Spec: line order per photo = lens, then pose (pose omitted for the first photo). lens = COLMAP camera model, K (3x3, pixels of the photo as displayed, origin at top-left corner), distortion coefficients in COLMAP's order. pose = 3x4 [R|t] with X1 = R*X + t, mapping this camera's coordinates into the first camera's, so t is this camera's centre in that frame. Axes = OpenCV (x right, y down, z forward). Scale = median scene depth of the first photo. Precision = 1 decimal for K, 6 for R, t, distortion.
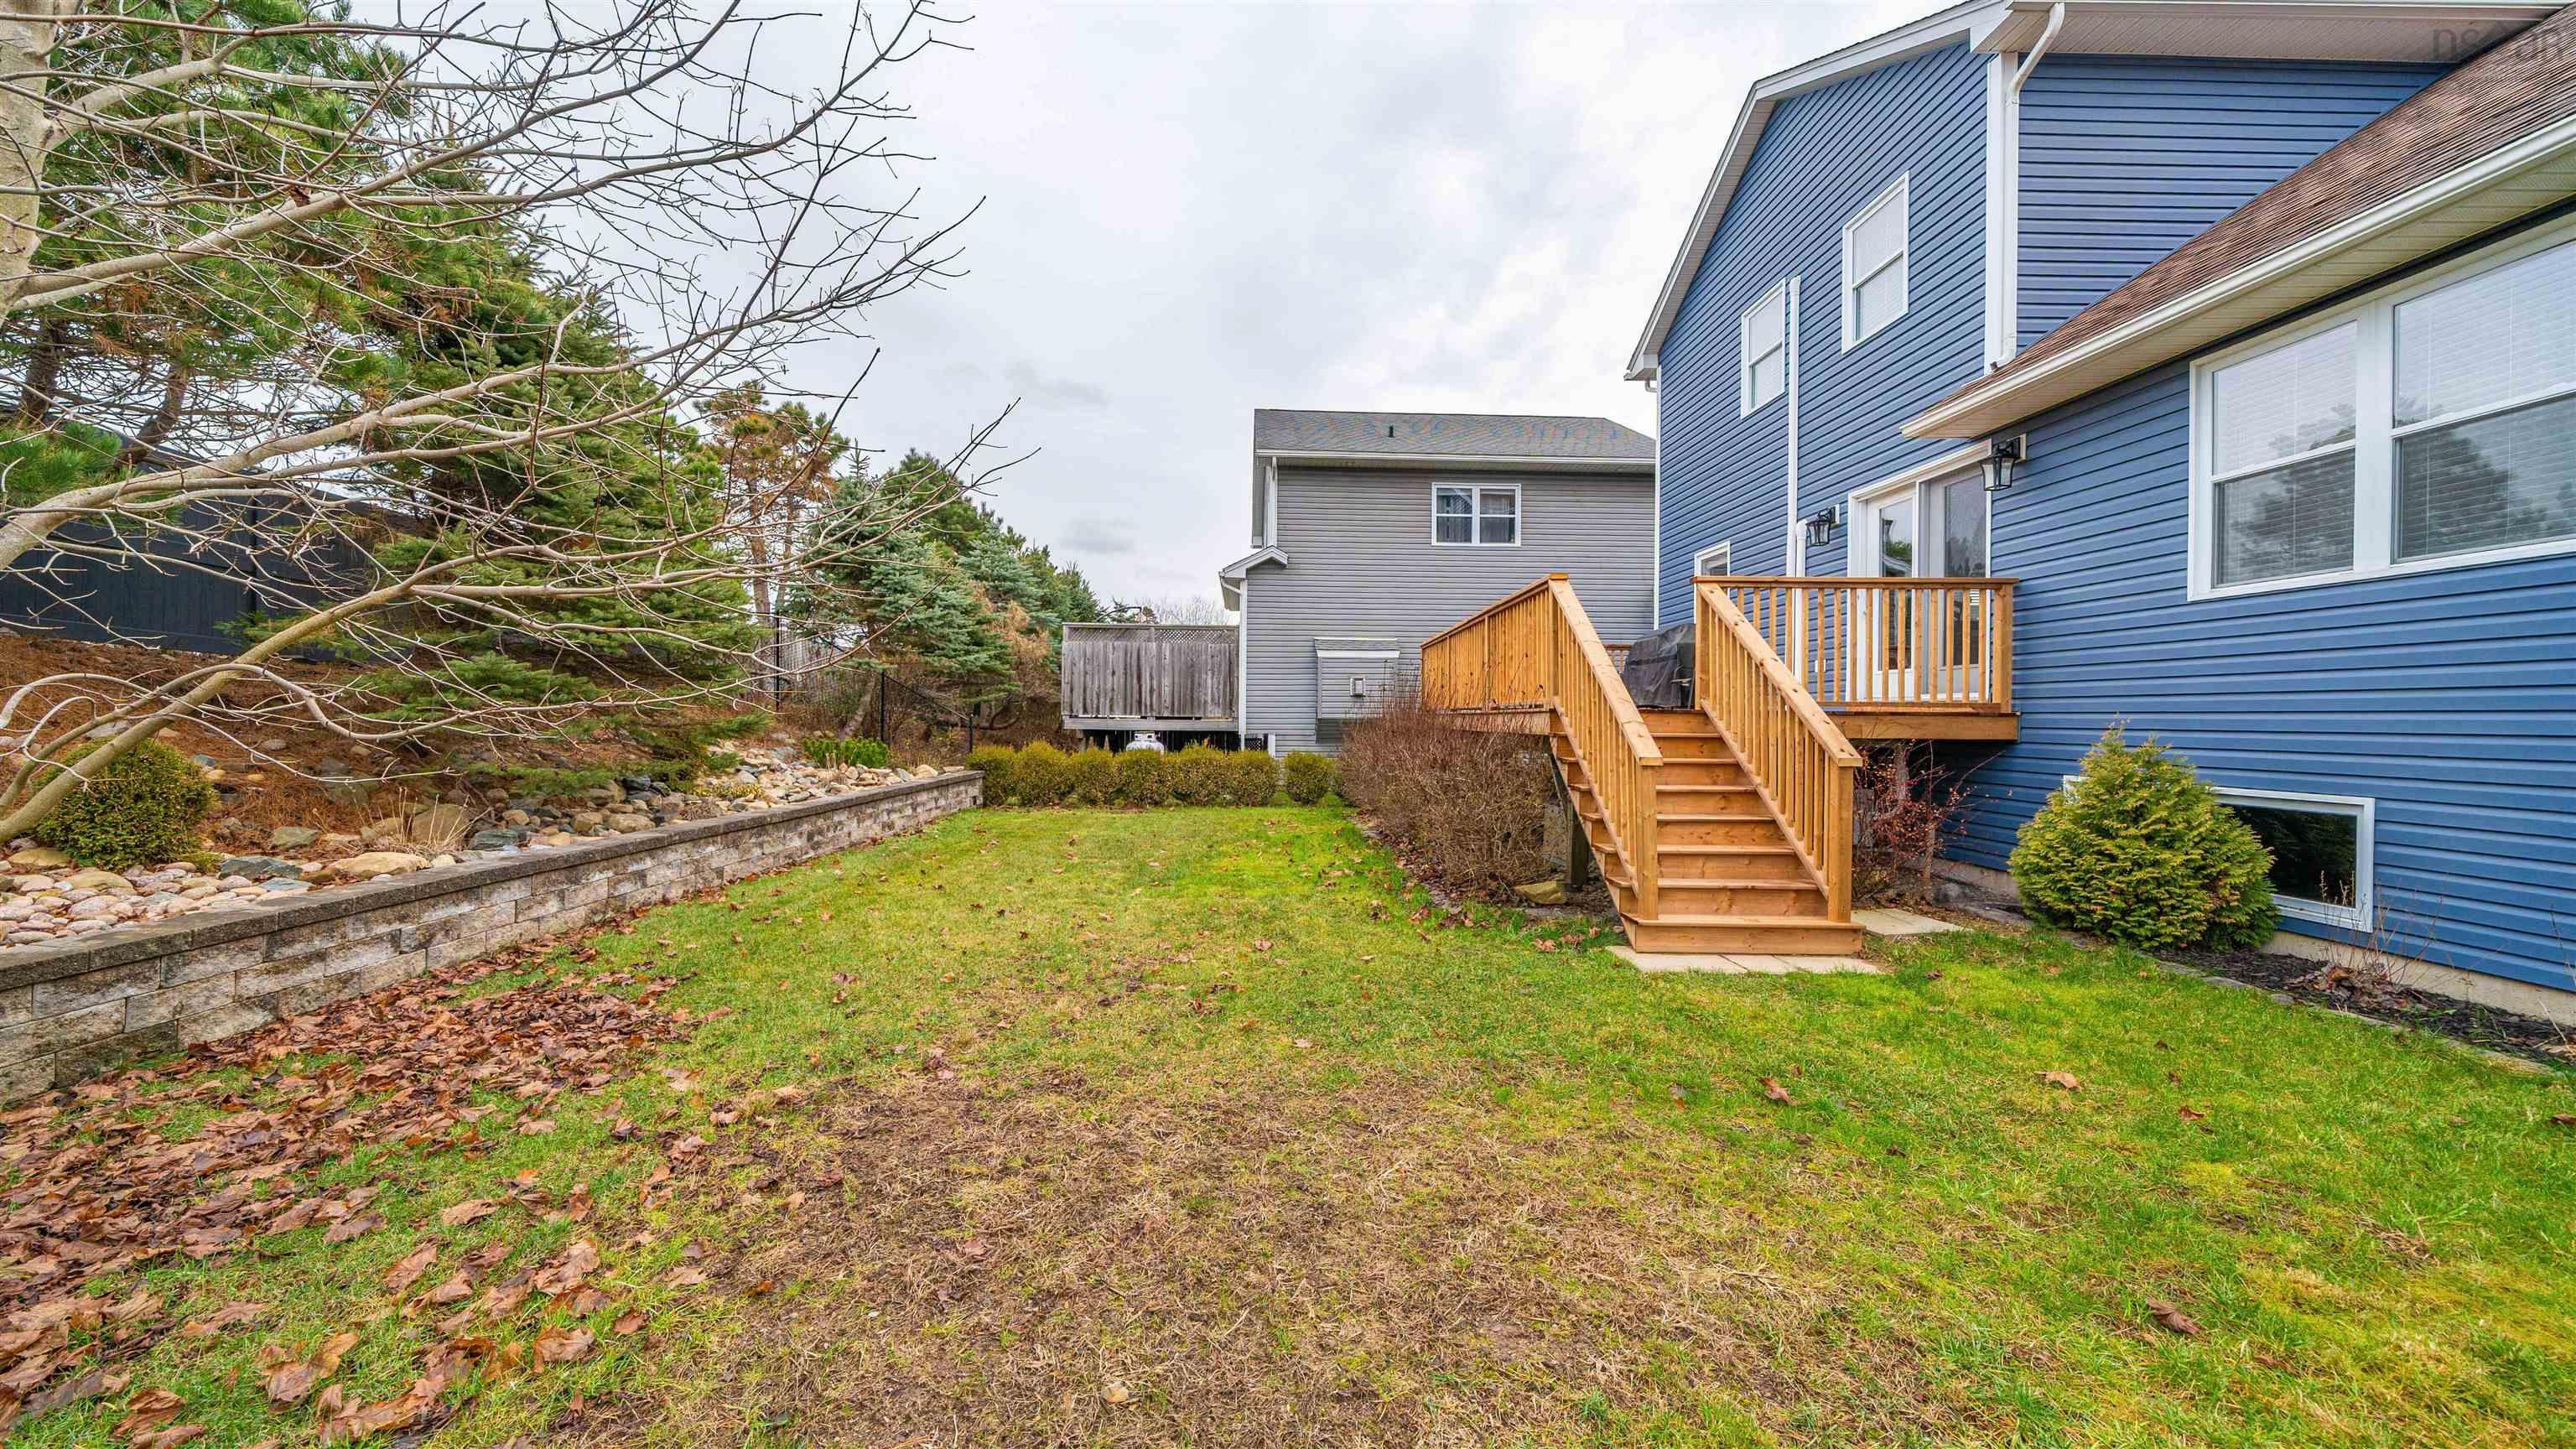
lens RADIAL K [[902.4, 0, 1290.3], [0, 902.4, 728.1], [0, 0, 1]] dist [-0.006677, 0.000087]
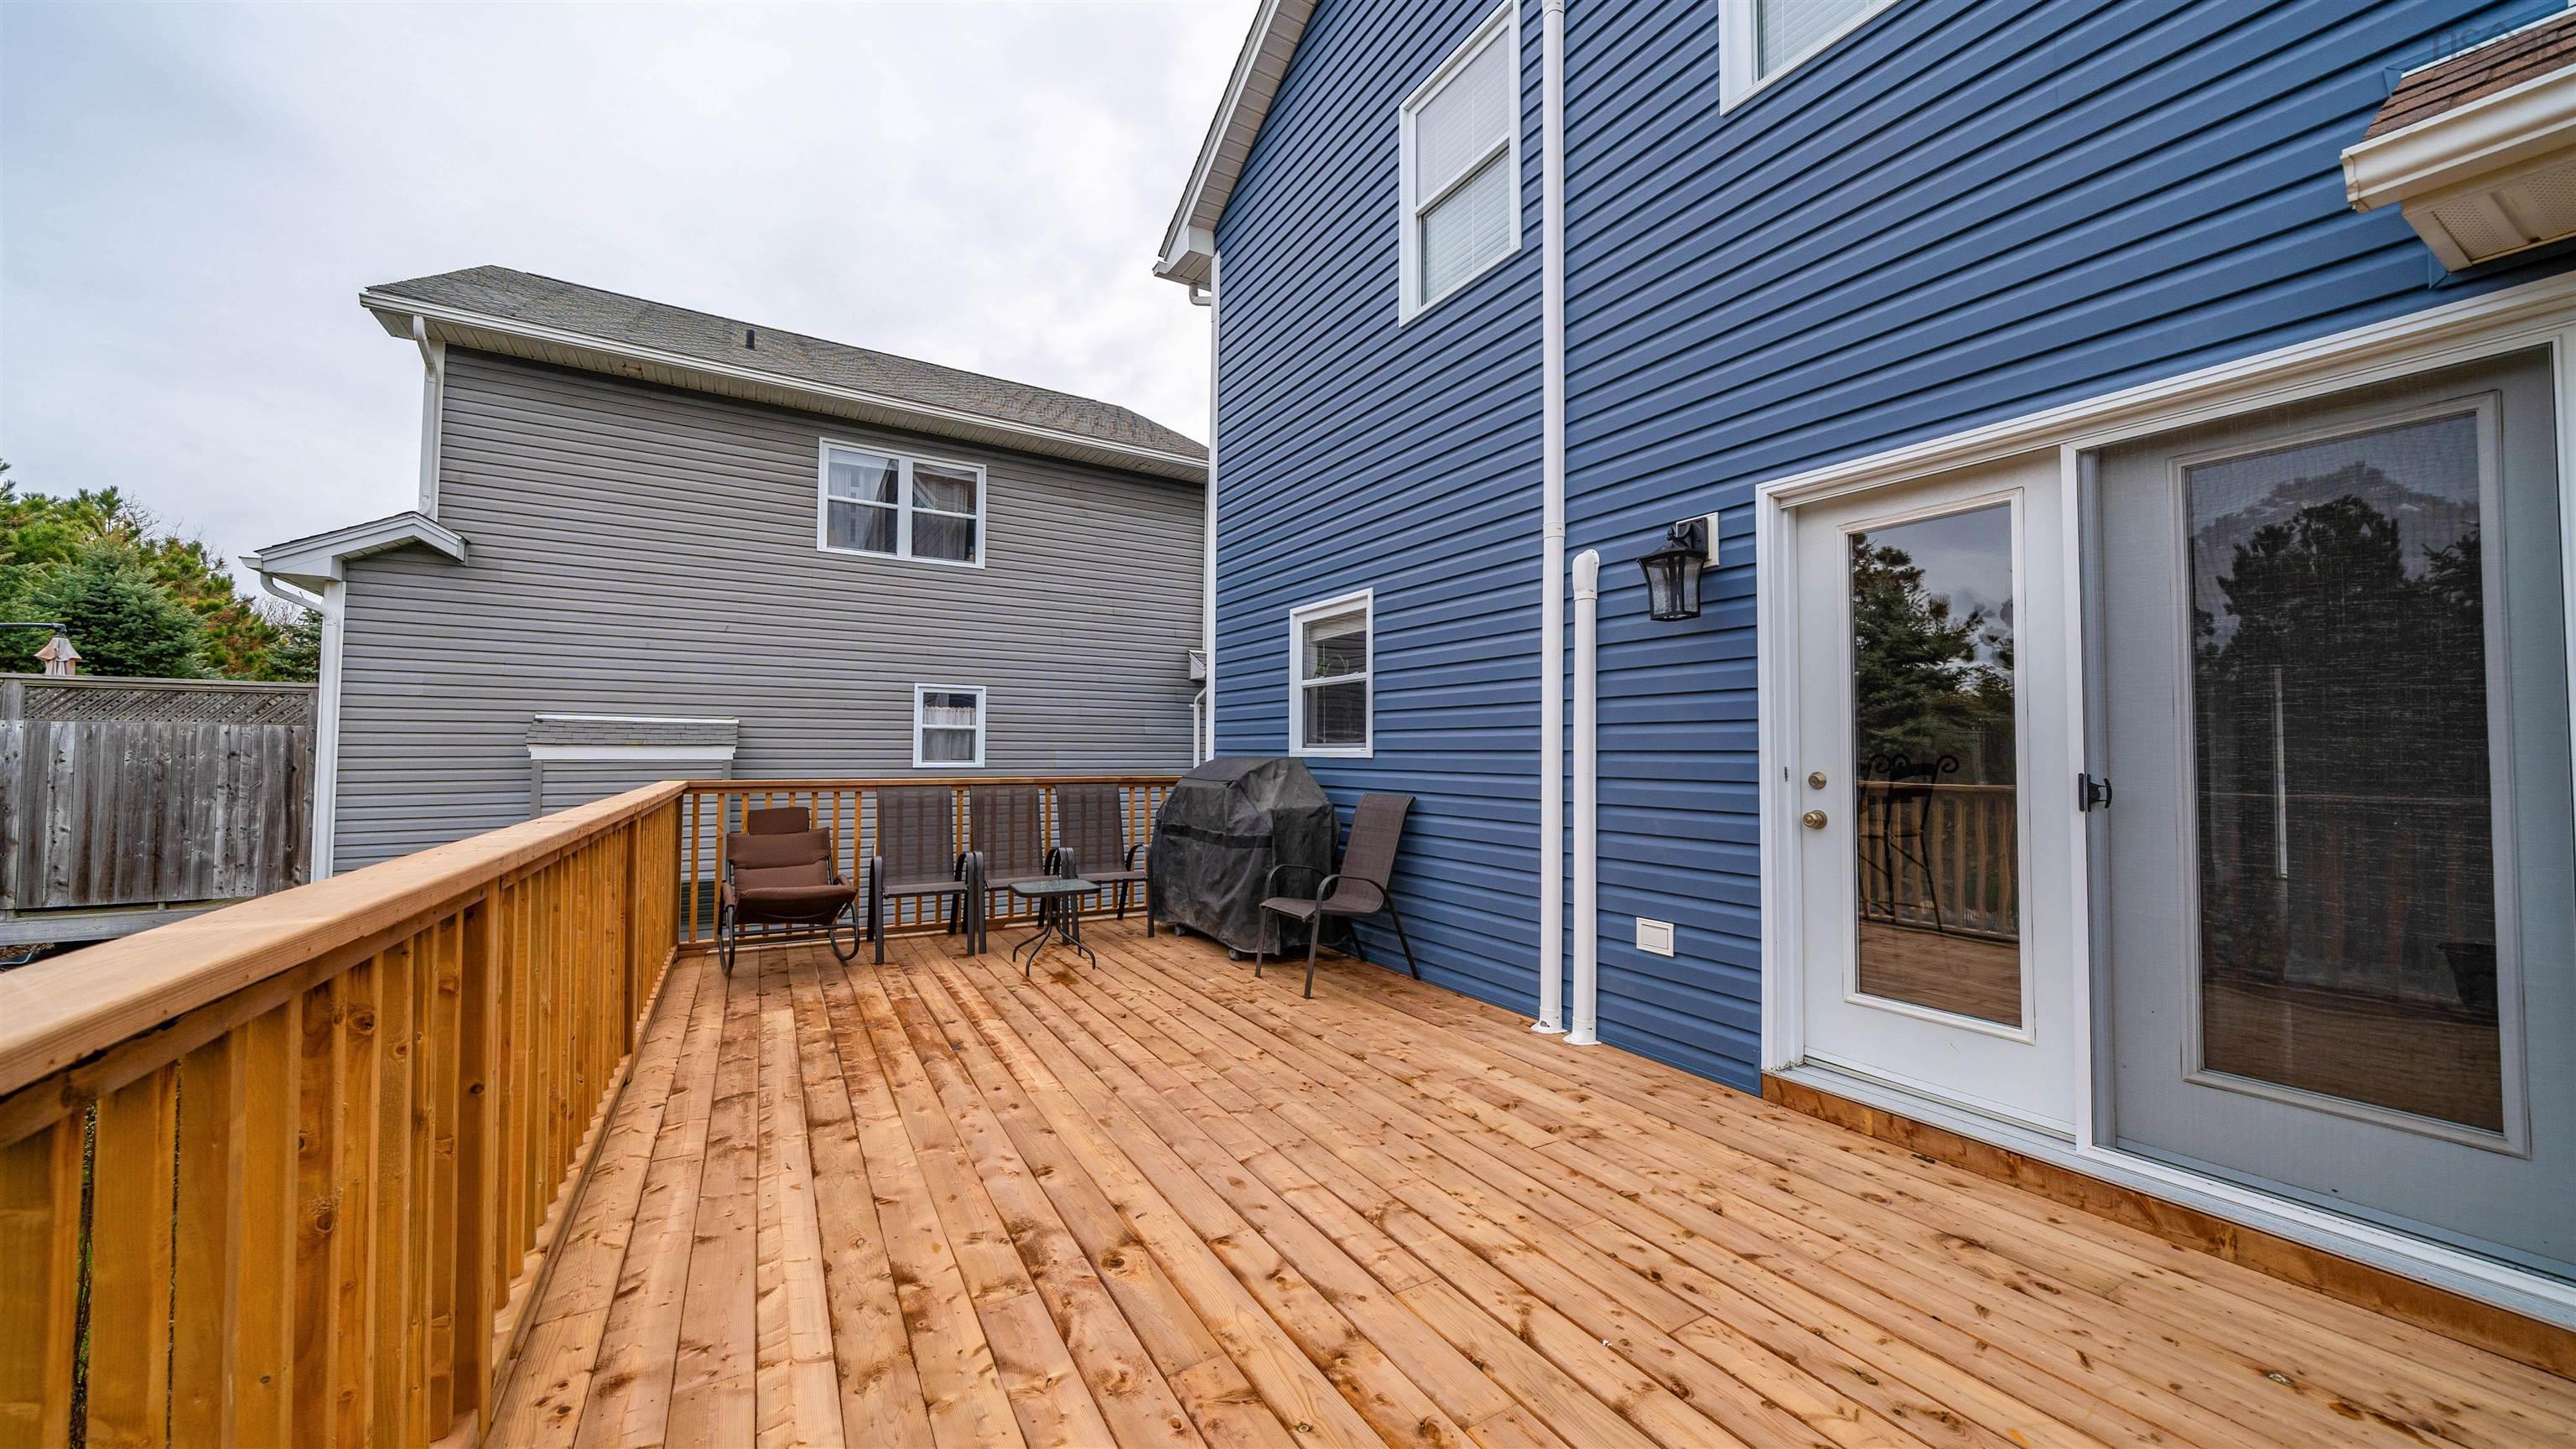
lens RADIAL K [[902.4, 0, 1290.3], [0, 902.4, 728.1], [0, 0, 1]] dist [-0.006677, 0.000087]
pose [[0.870128, 0.014130, 0.492624, 0.261706], [0.003534, 0.999384, -0.034909, -0.140557], [-0.492814, 0.032116, 0.869542, 0.725184]]
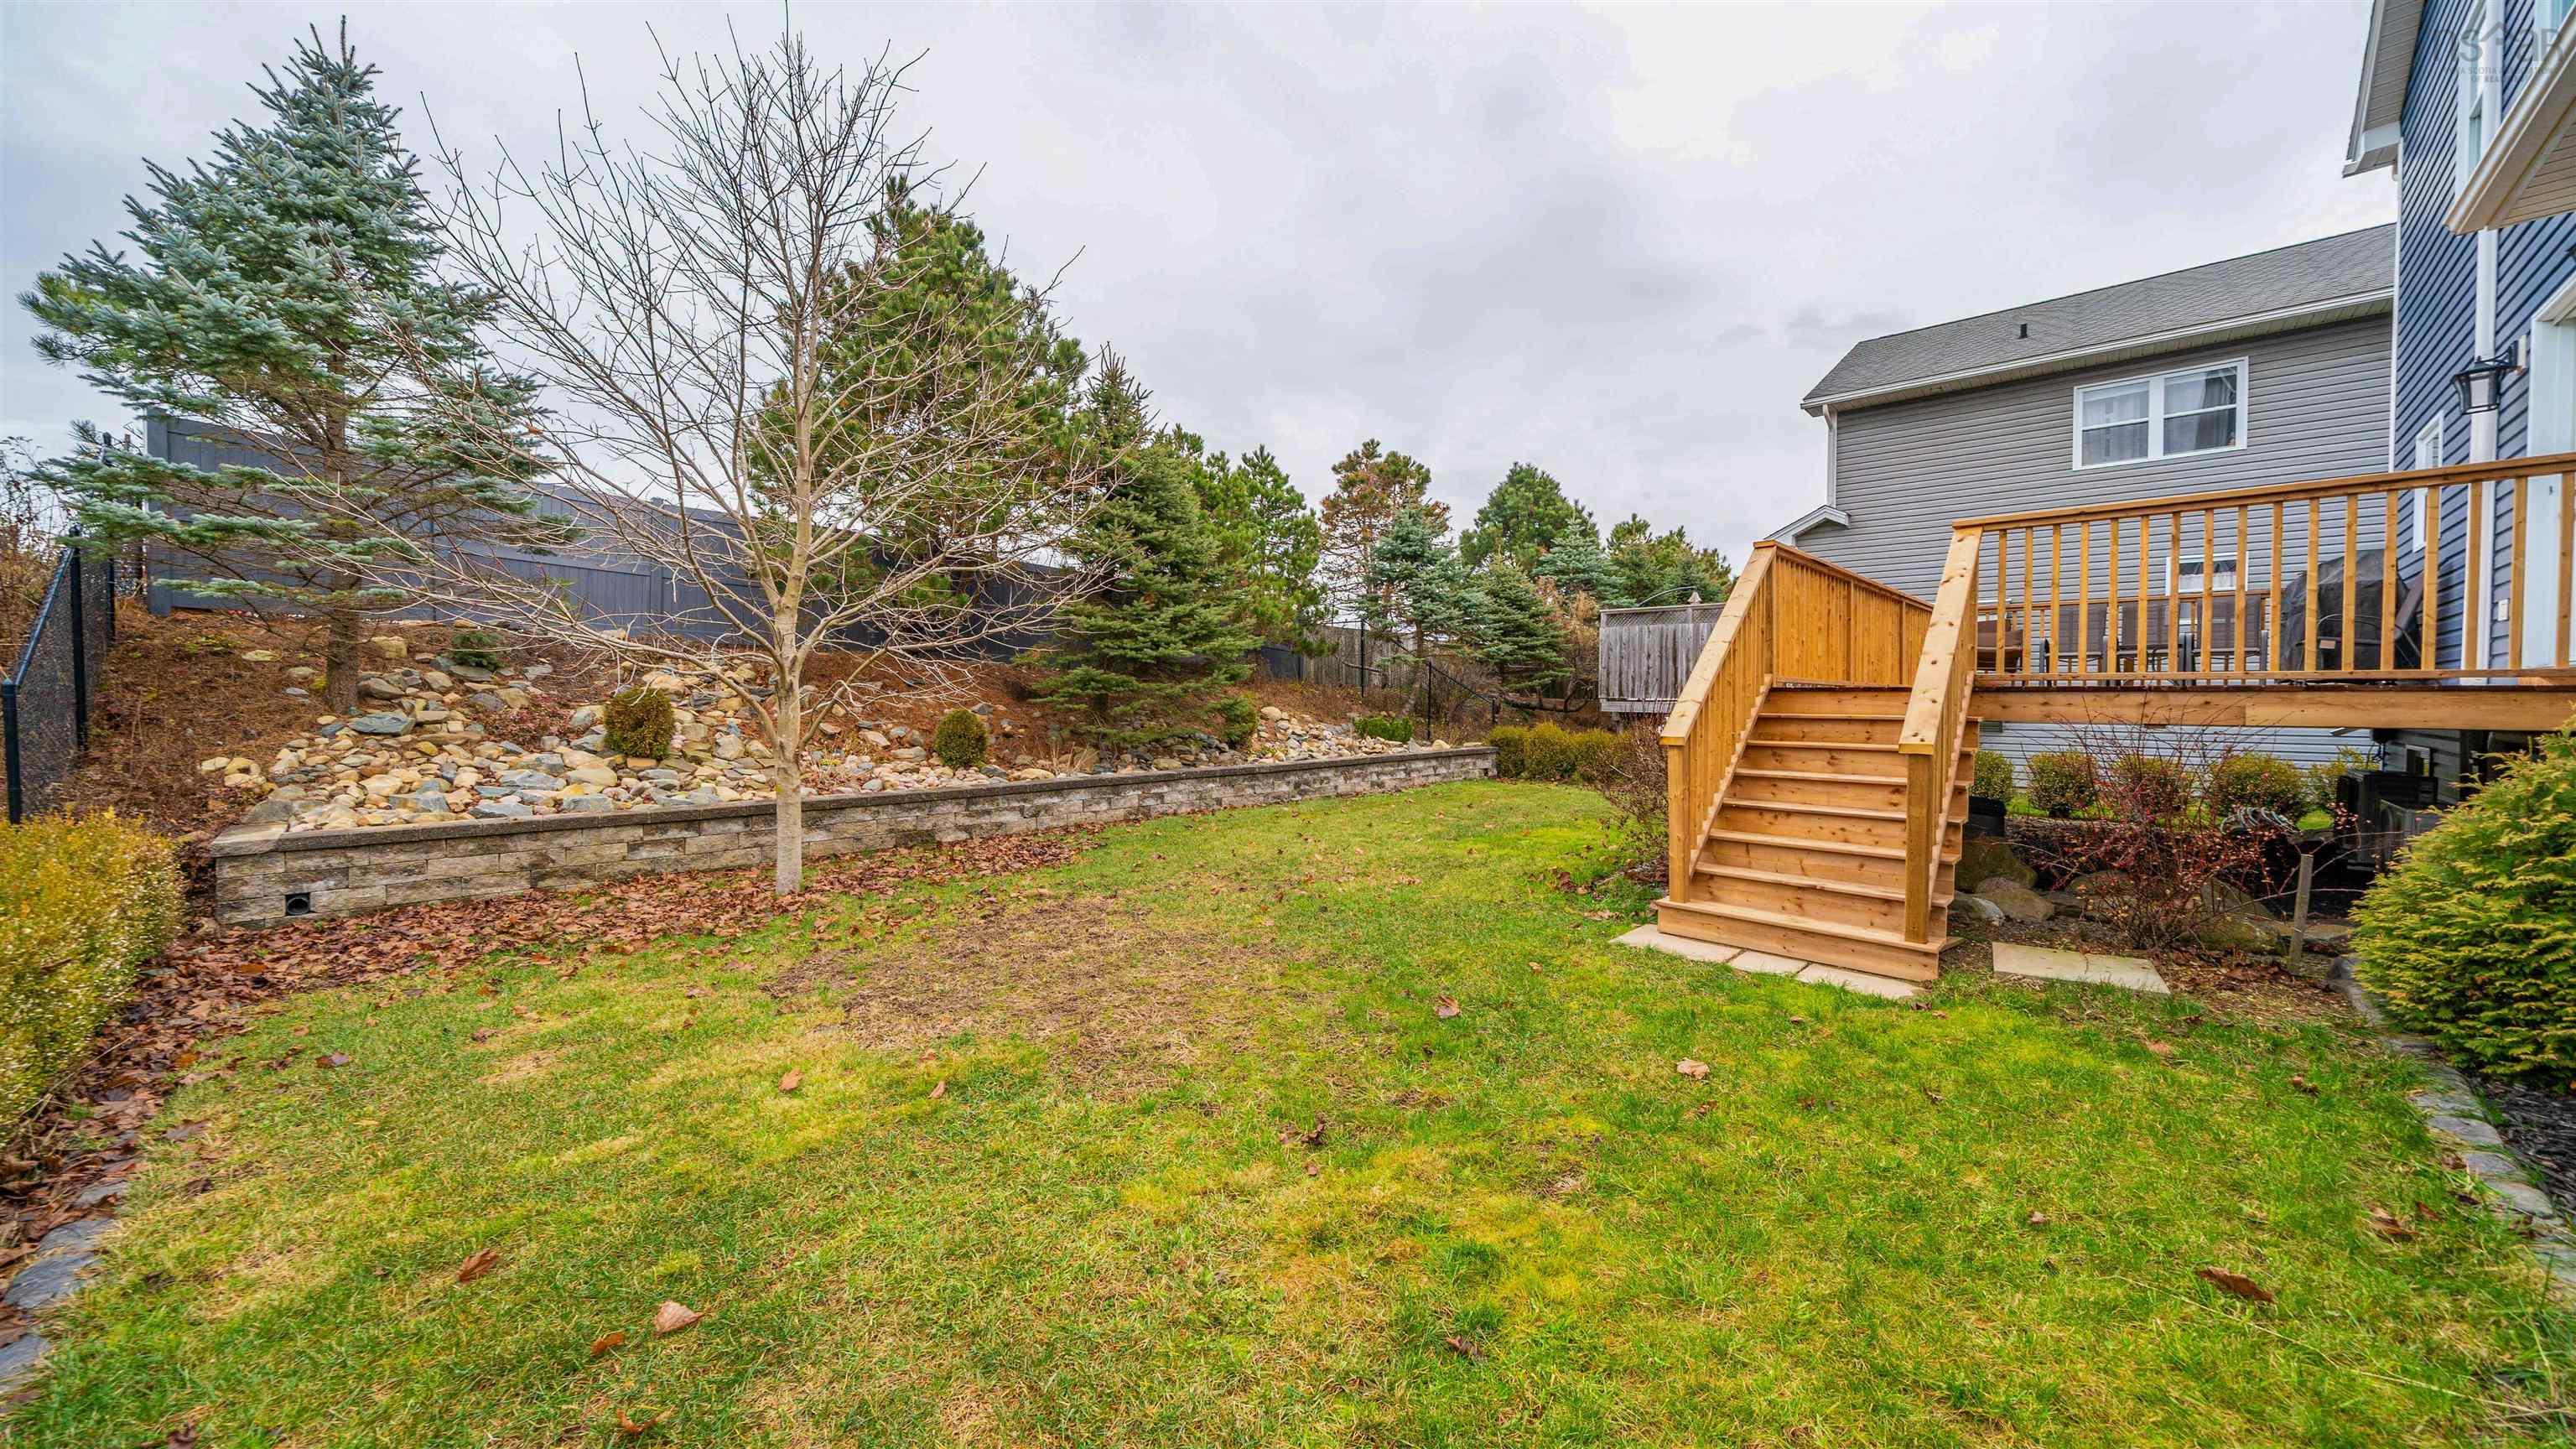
lens RADIAL K [[898.0, 0, 1272.7], [0, 898.0, 713.1], [0, 0, 1]] dist [-0.006645, 0.000069]
pose [[0.694030, 0.006652, -0.719915, 0.434683], [-0.006725, 0.999974, 0.002757, 0.004603], [0.719915, 0.002928, 0.694057, 0.004765]]
